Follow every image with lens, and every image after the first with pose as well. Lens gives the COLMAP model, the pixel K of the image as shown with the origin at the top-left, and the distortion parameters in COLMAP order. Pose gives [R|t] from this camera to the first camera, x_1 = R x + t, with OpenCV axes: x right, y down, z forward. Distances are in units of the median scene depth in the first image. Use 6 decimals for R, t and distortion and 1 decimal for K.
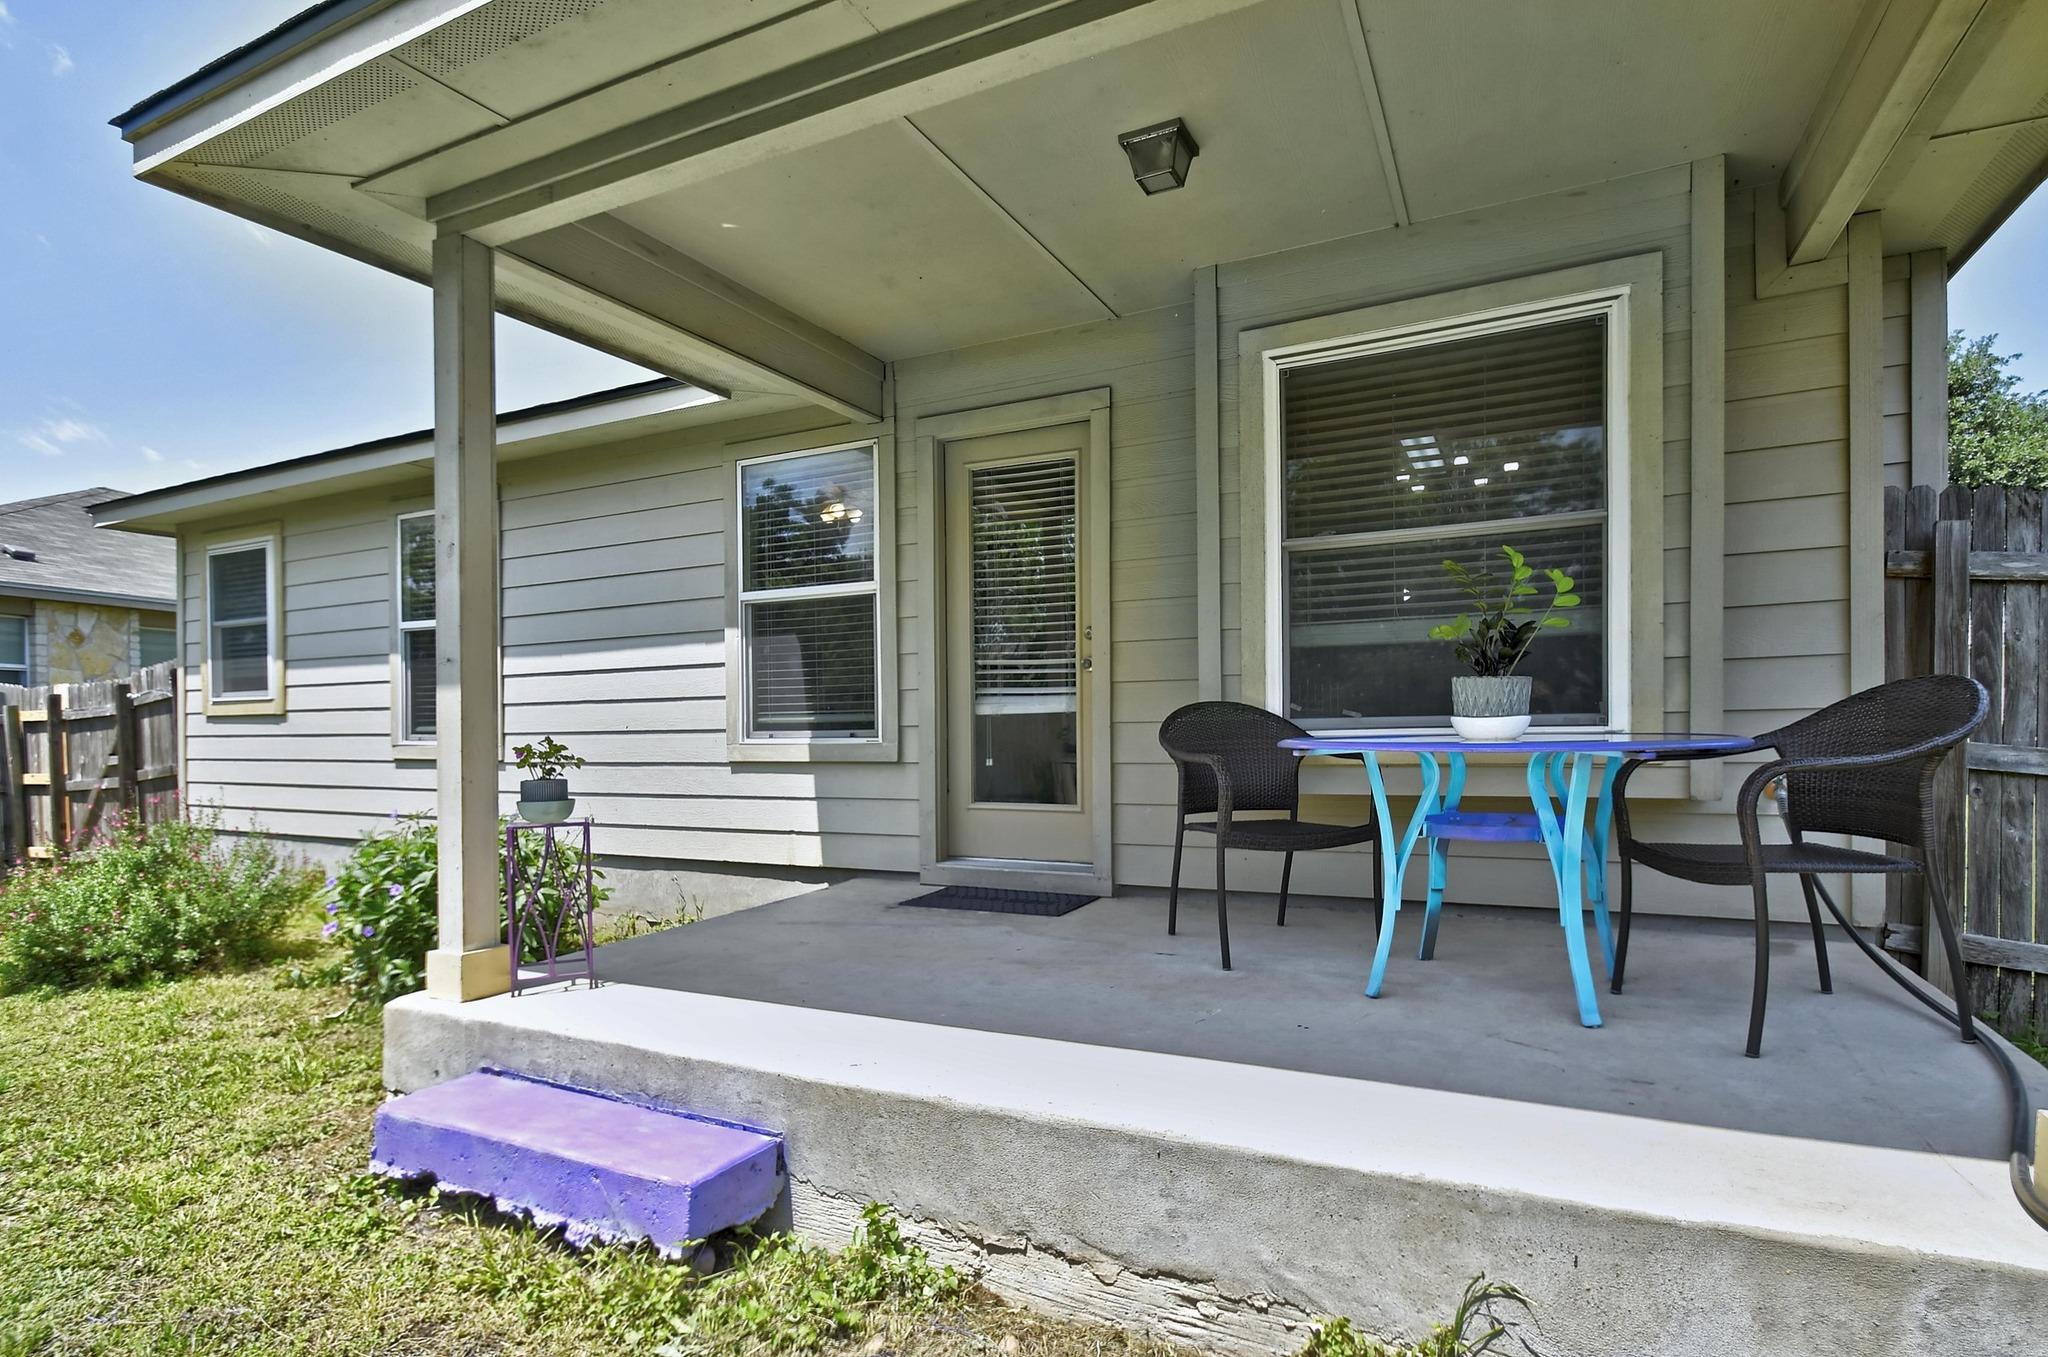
lens RADIAL K [[1024.0, 0, 1020.2], [0, 1024.0, 729.3], [0, 0, 1]] dist [-0.001449, -0.000381]
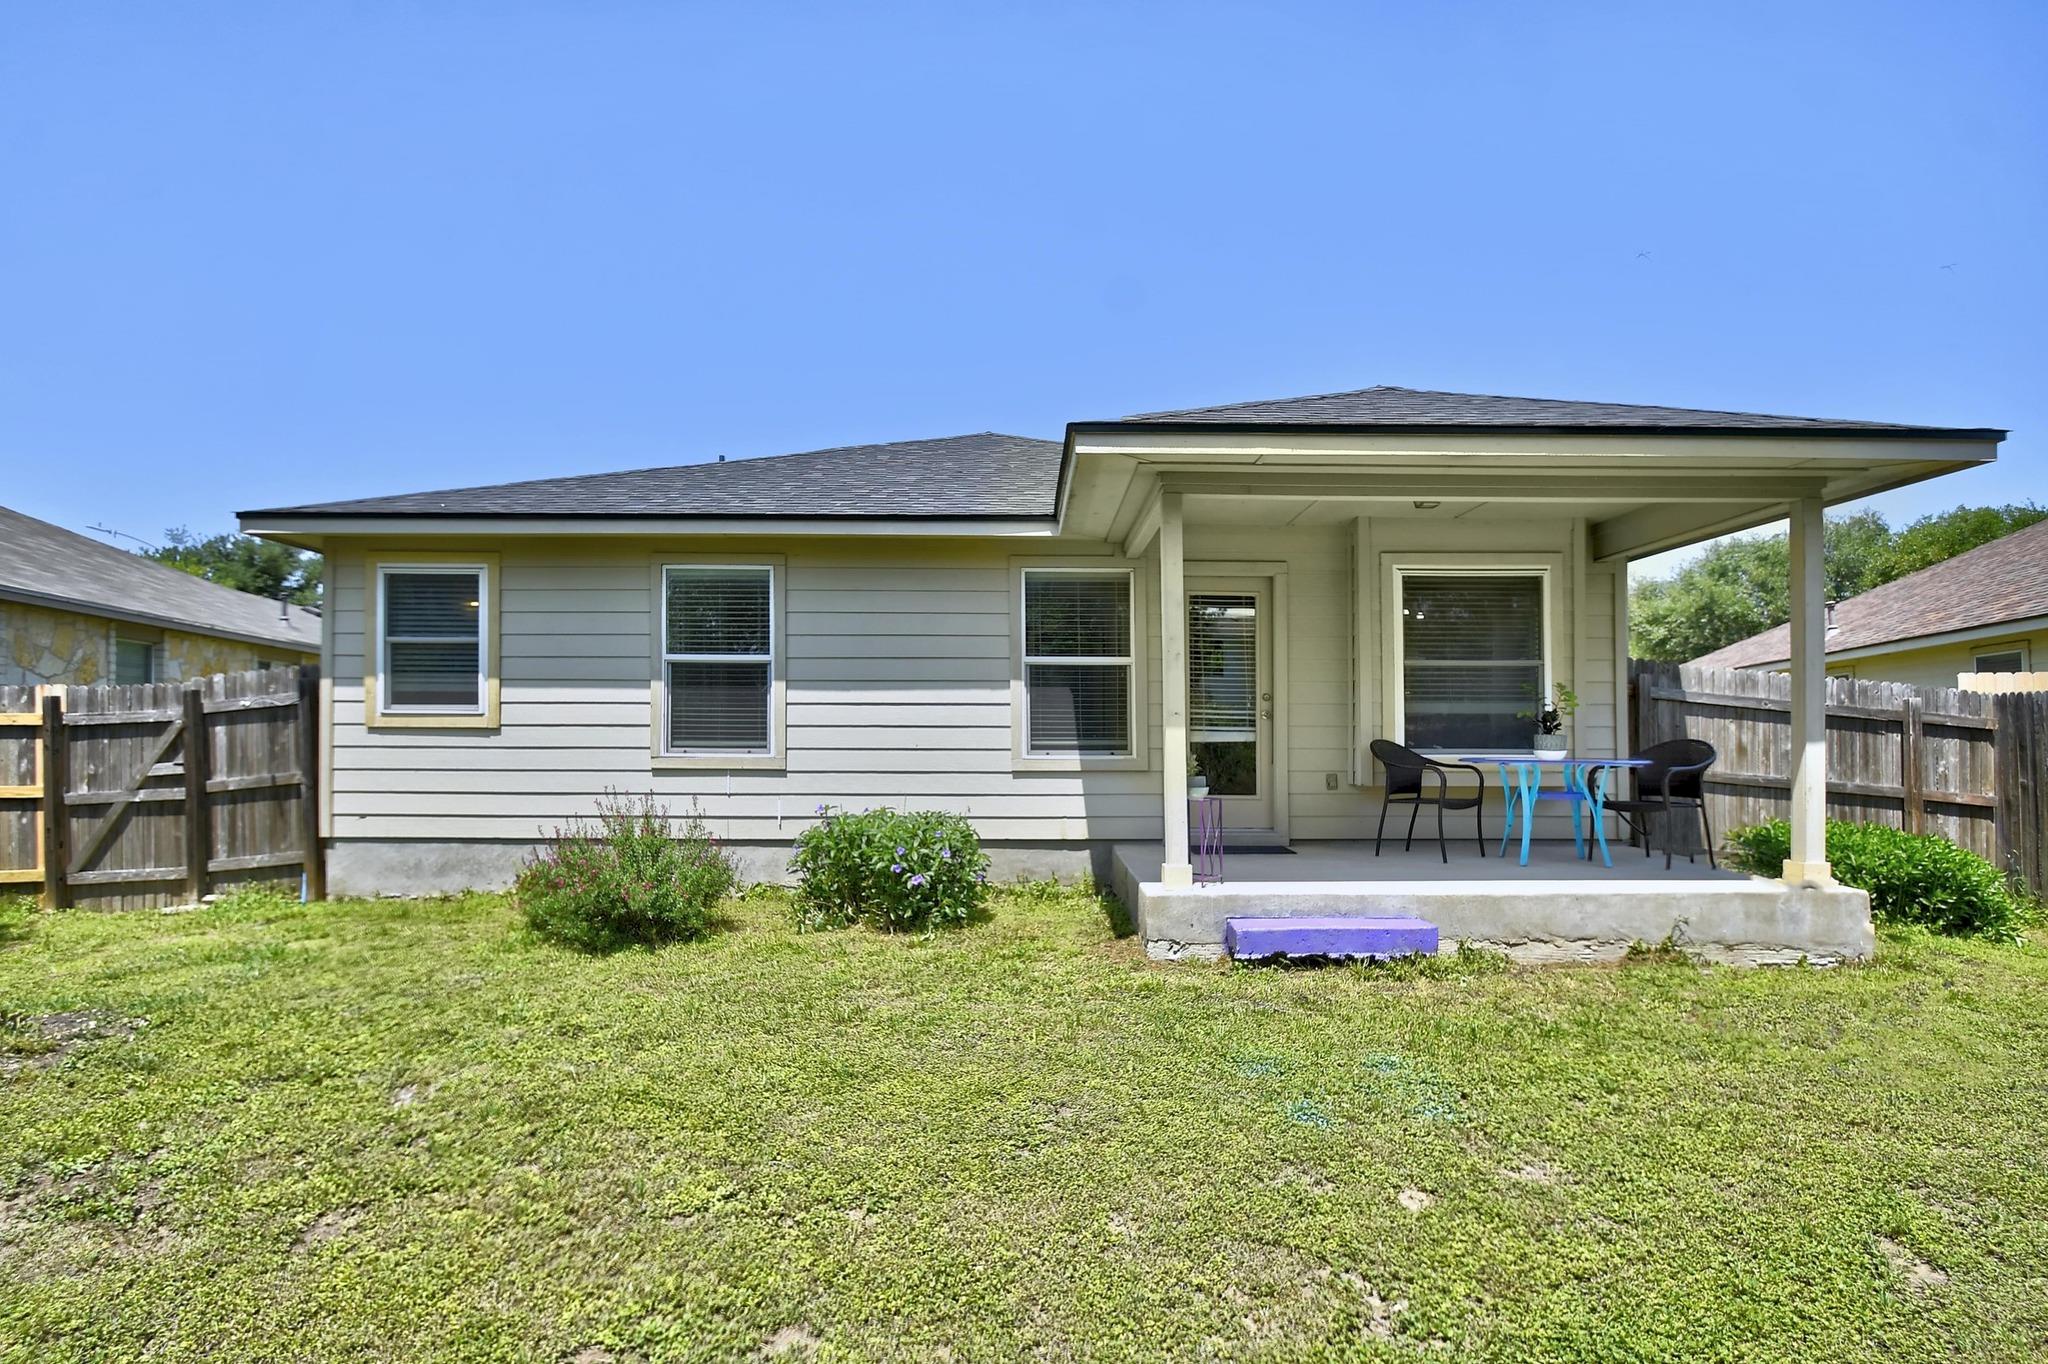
lens RADIAL K [[1055.8, 0, 1031.5], [0, 1055.8, 701.8], [0, 0, 1]] dist [0.010781, -0.000126]
pose [[0.883953, 0.035868, 0.466198, -1.006728], [-0.013551, 0.998600, -0.051135, 0.010542], [-0.467380, 0.038884, 0.883201, -0.365354]]
